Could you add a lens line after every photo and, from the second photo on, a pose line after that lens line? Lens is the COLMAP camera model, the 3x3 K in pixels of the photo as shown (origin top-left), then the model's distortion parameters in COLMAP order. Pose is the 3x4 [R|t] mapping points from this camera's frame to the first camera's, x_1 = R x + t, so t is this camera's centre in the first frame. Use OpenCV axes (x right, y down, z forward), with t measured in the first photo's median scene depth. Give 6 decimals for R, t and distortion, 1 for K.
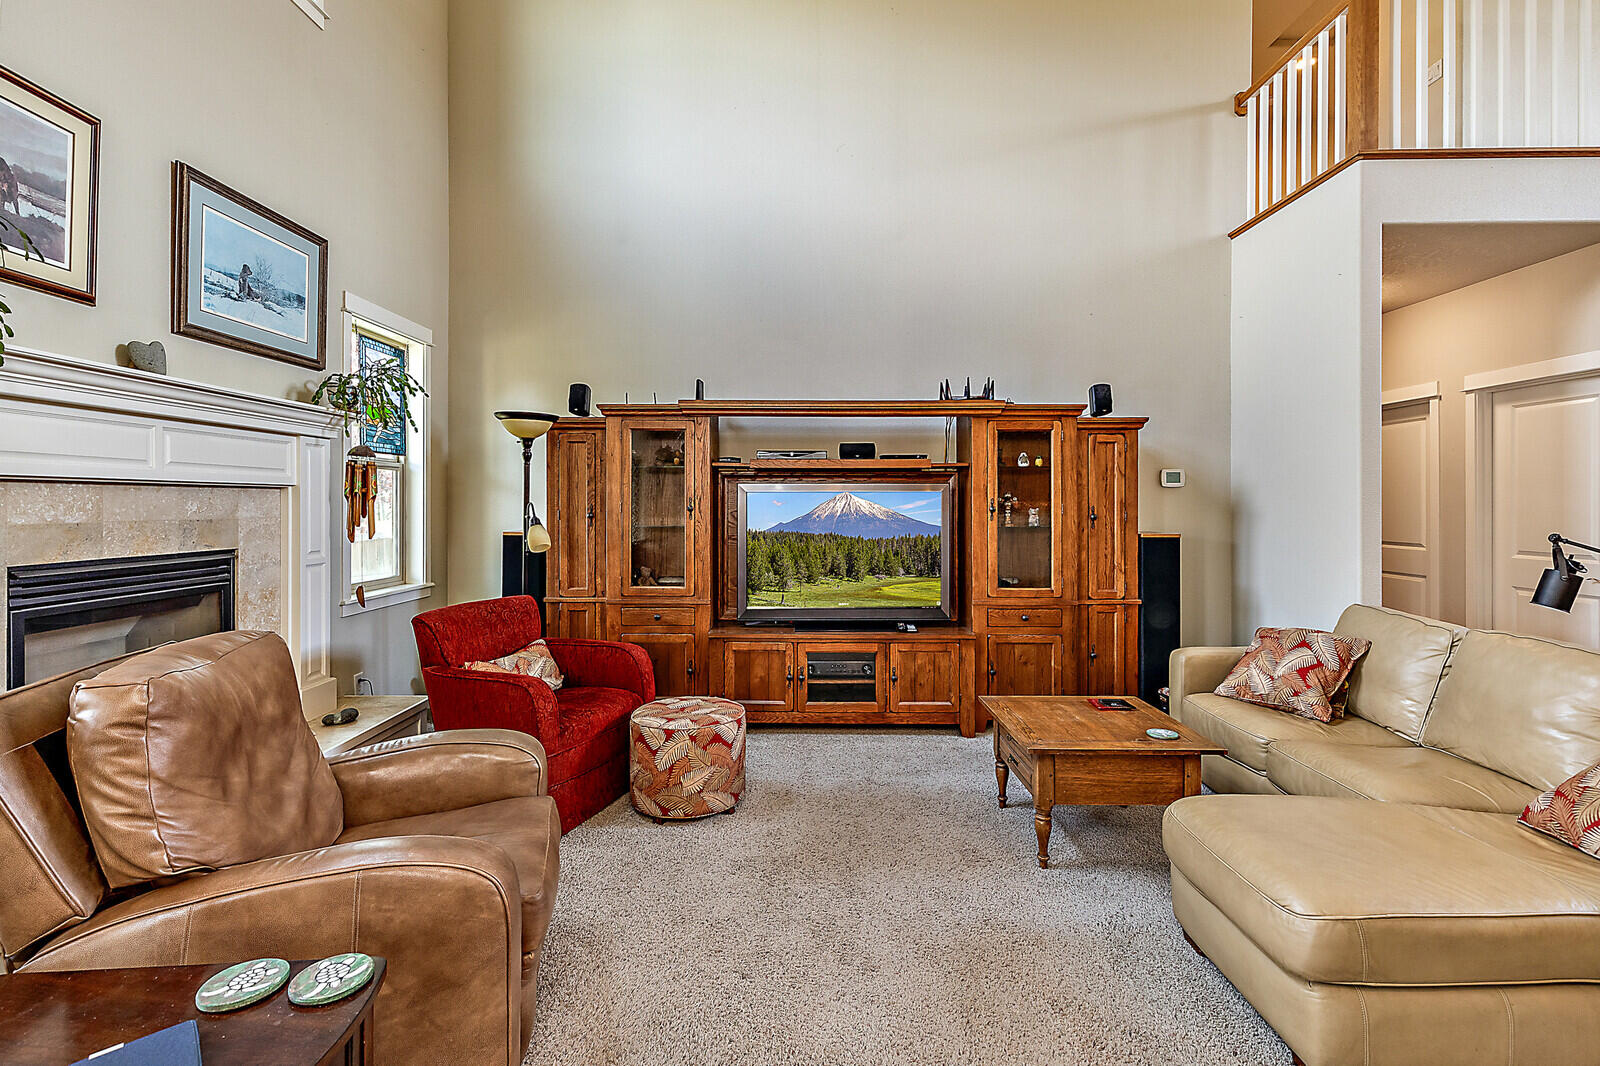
lens RADIAL K [[731.2, 0, 797.4], [0, 731.2, 500.1], [0, 0, 1]] dist [0.009737, -0.002378]
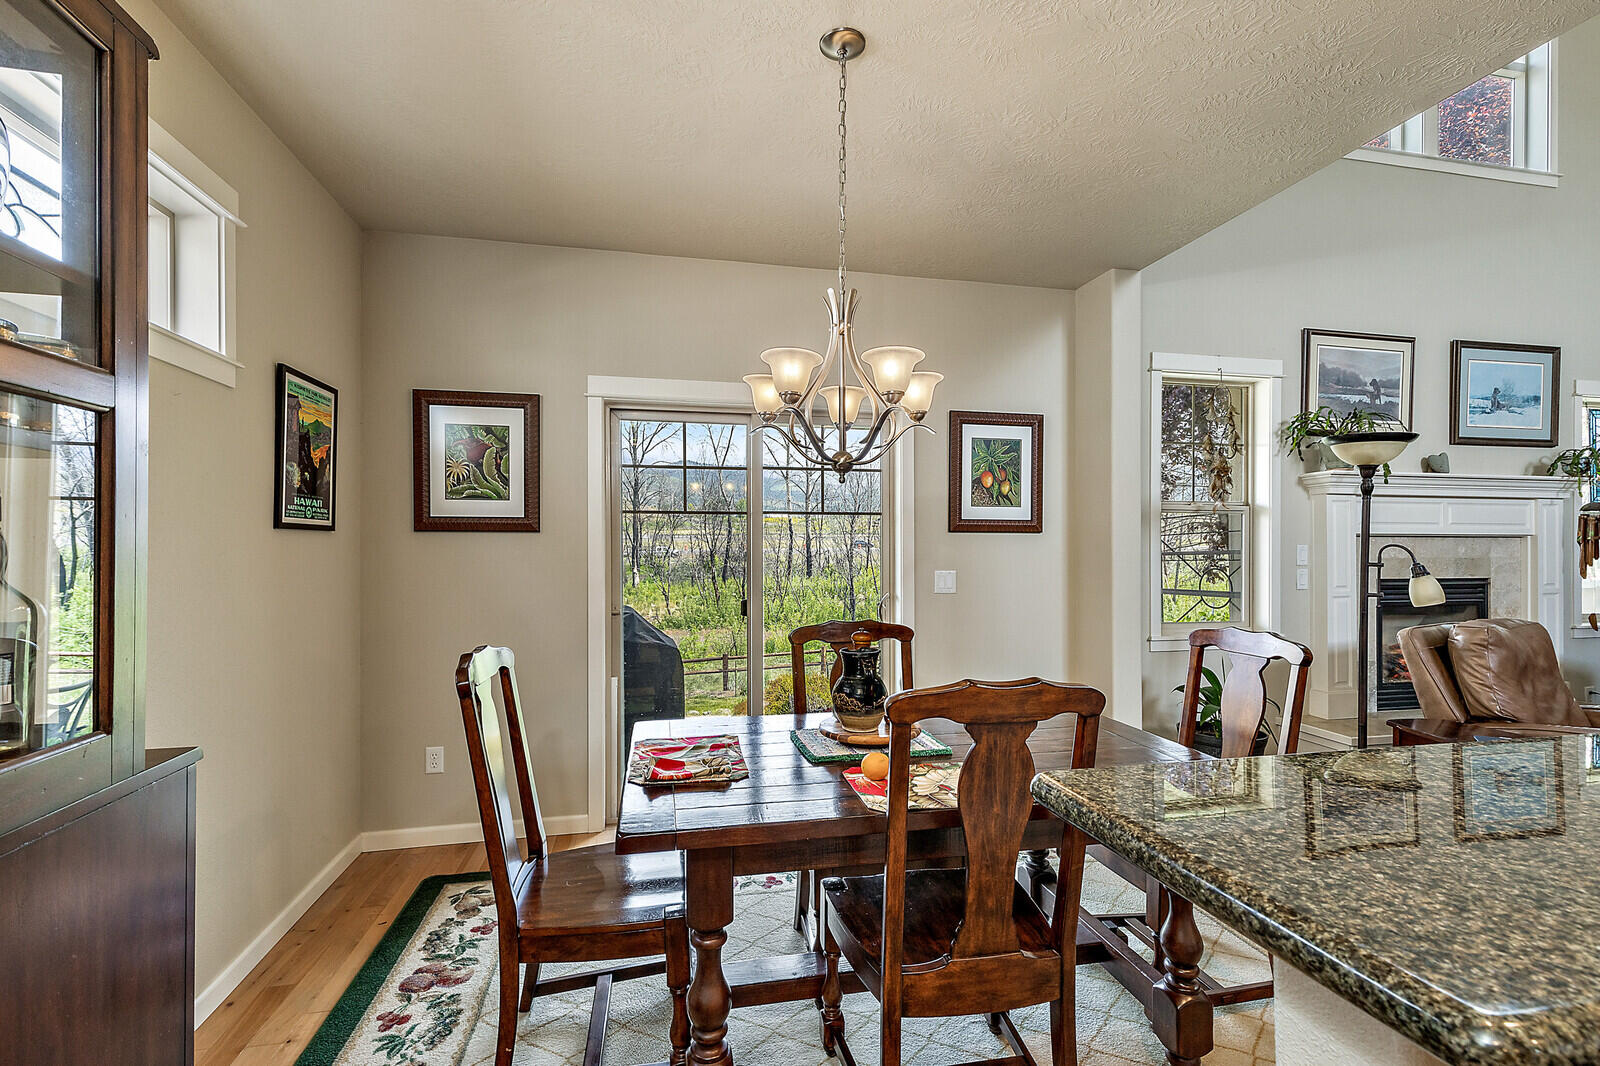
lens RADIAL K [[721.2, 0, 802.7], [0, 721.2, 545.6], [0, 0, 1]] dist [0.008229, -0.002102]
pose [[0.224746, -0.002578, -0.974414, 0.268529], [0.002013, 0.999996, -0.002181, 0.000150], [0.974415, -0.001472, 0.224750, -0.513643]]
